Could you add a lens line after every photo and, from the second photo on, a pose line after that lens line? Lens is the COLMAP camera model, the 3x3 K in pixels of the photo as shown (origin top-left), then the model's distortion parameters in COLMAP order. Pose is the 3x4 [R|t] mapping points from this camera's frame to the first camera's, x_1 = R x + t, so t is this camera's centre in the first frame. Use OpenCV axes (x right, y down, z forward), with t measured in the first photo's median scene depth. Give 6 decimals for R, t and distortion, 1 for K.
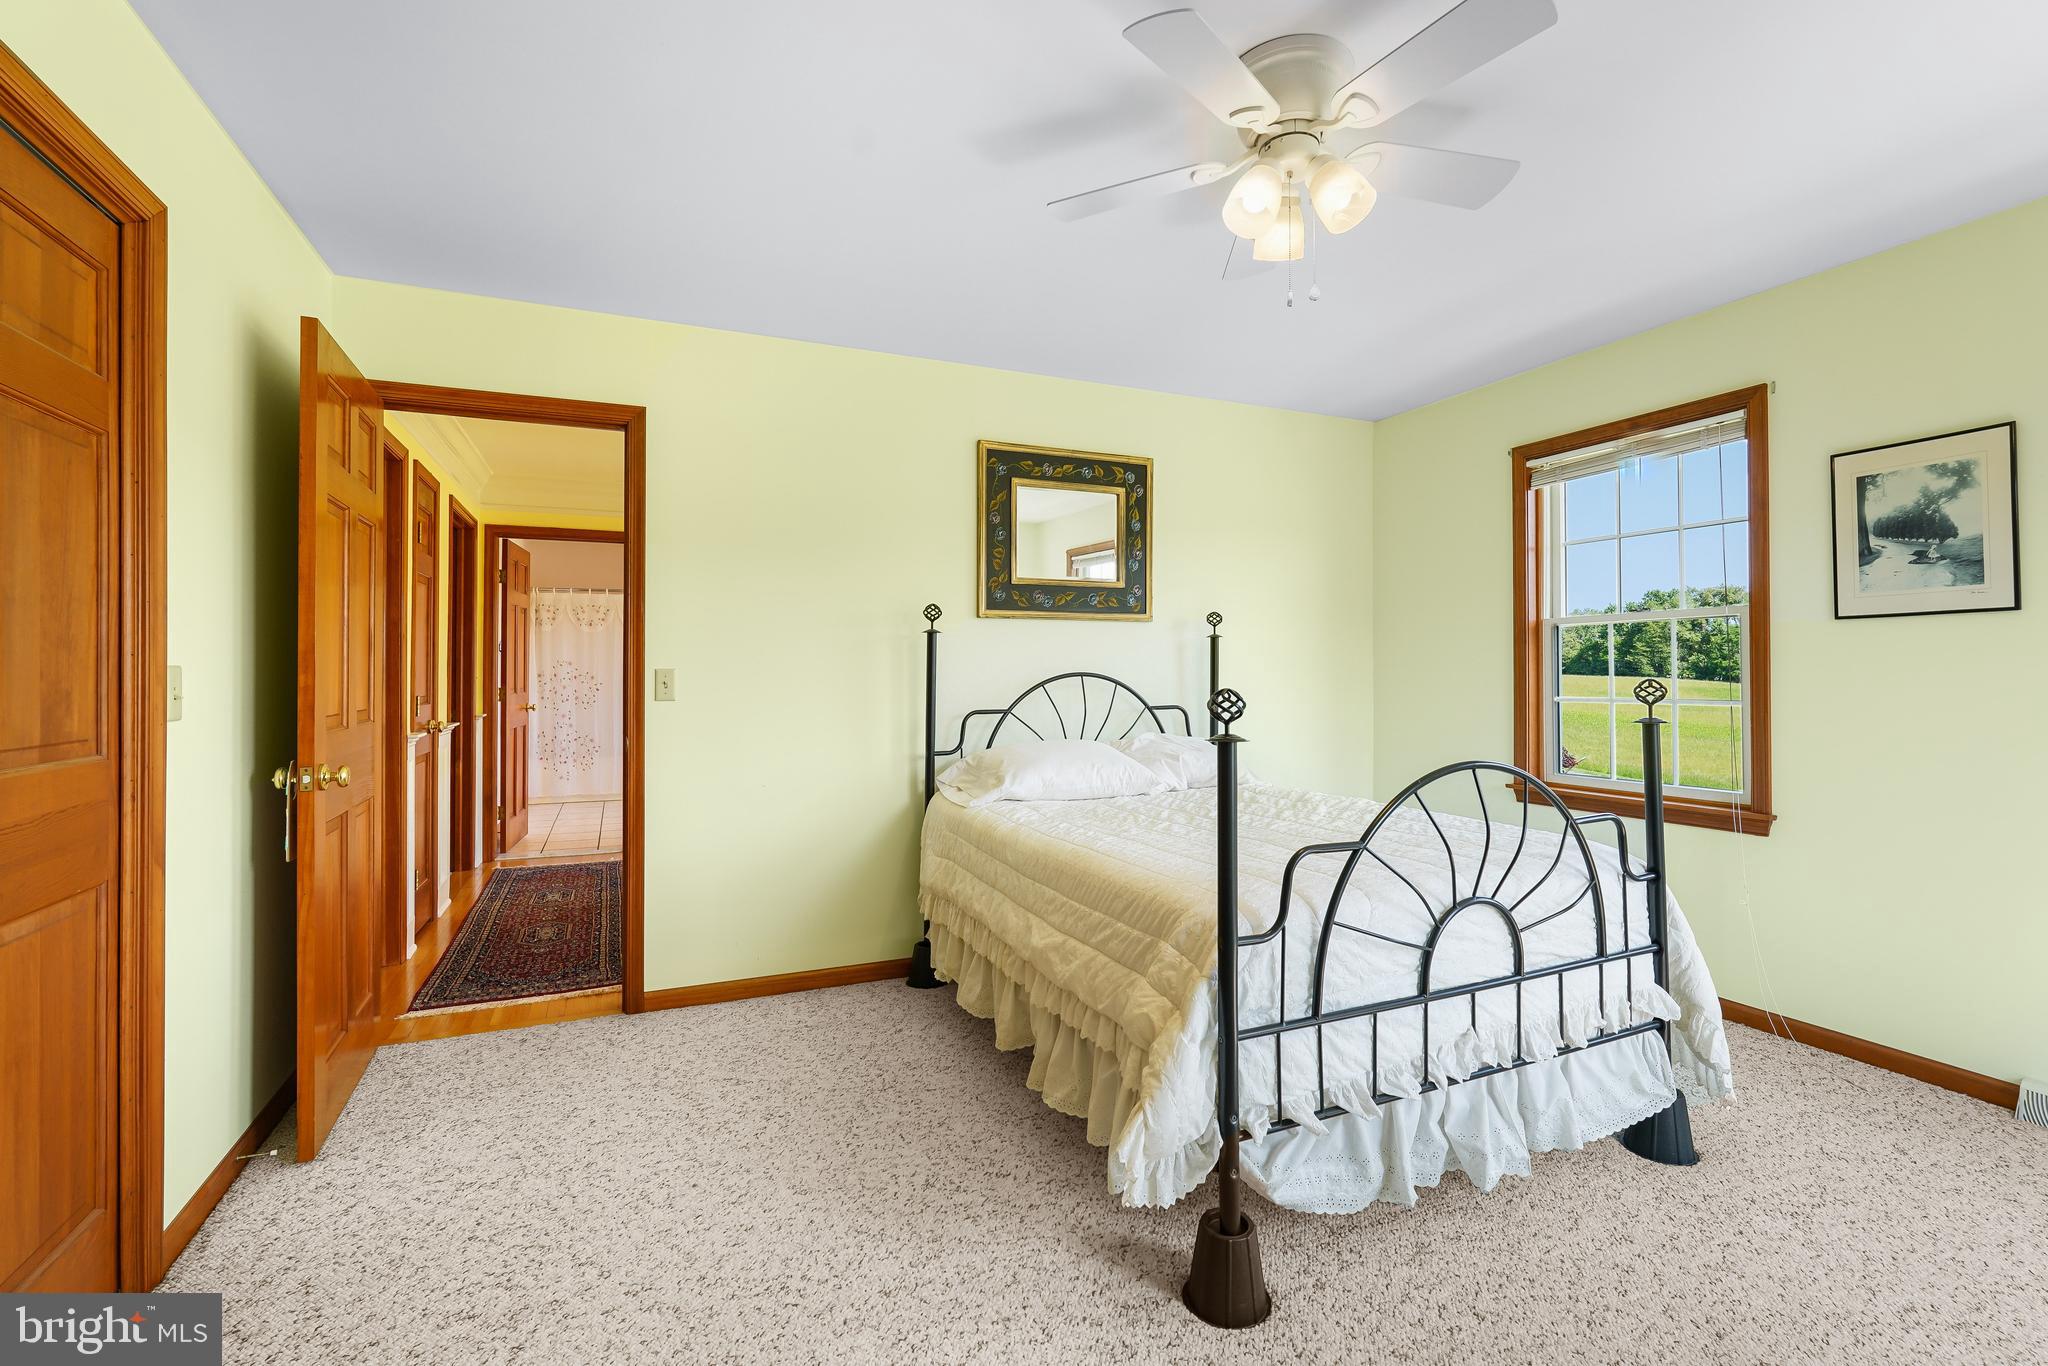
lens RADIAL K [[923.4, 0, 1022.9], [0, 923.4, 671.4], [0, 0, 1]] dist [-0.008207, 0.004137]
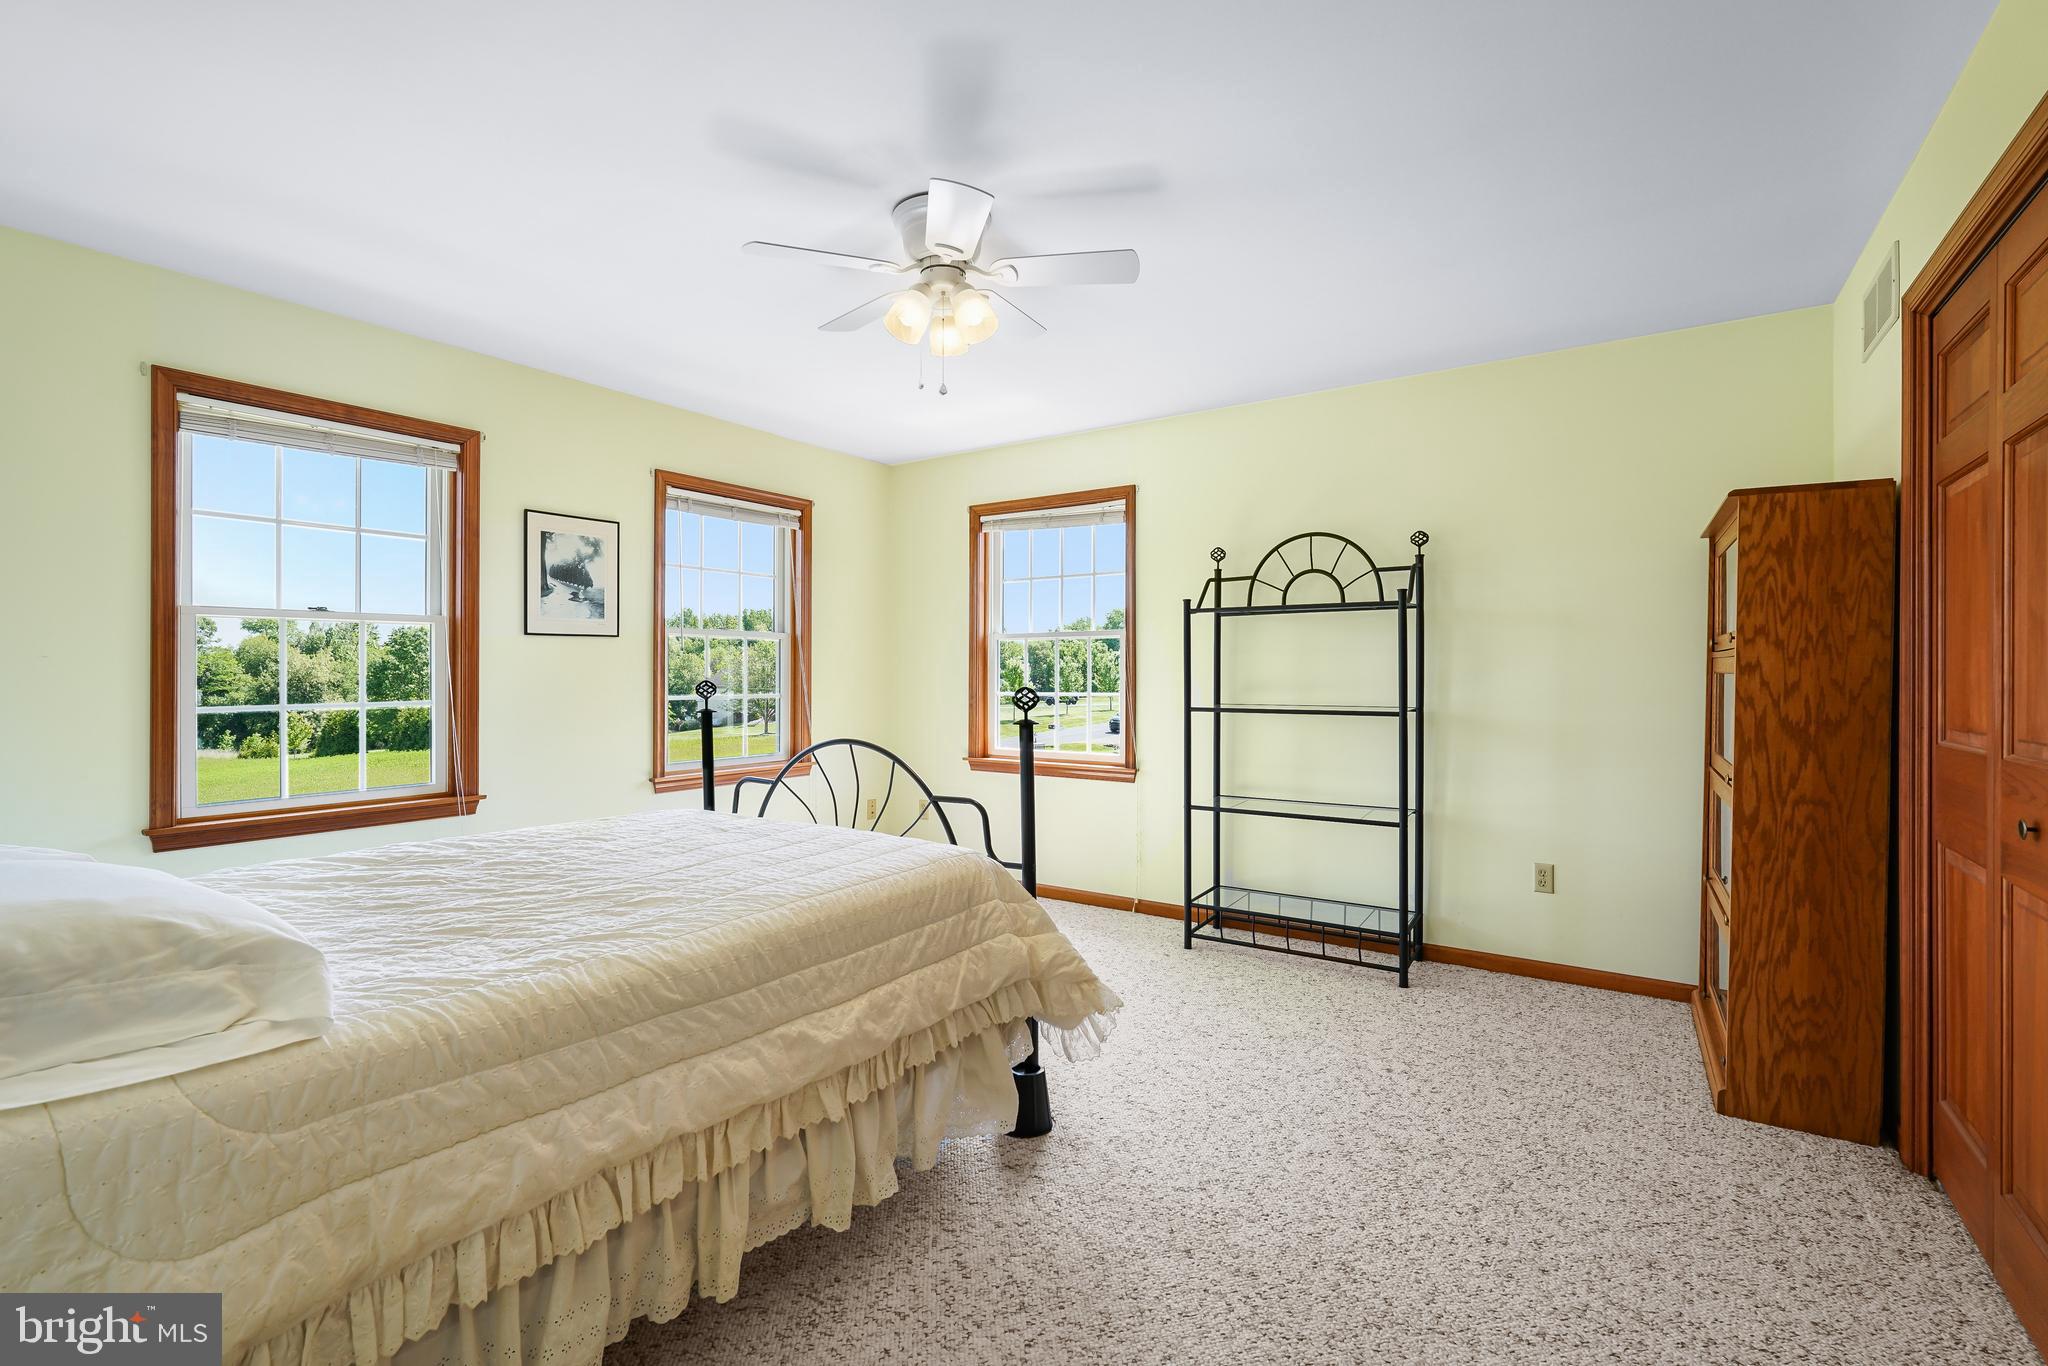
lens RADIAL K [[923.4, 0, 1022.4], [0, 923.4, 675.5], [0, 0, 1]] dist [-0.008207, 0.004137]
pose [[-0.529095, -0.001448, 0.848561, -0.655514], [-0.001925, 0.999998, 0.000506, -0.000734], [-0.848560, -0.001366, -0.529097, 1.185712]]
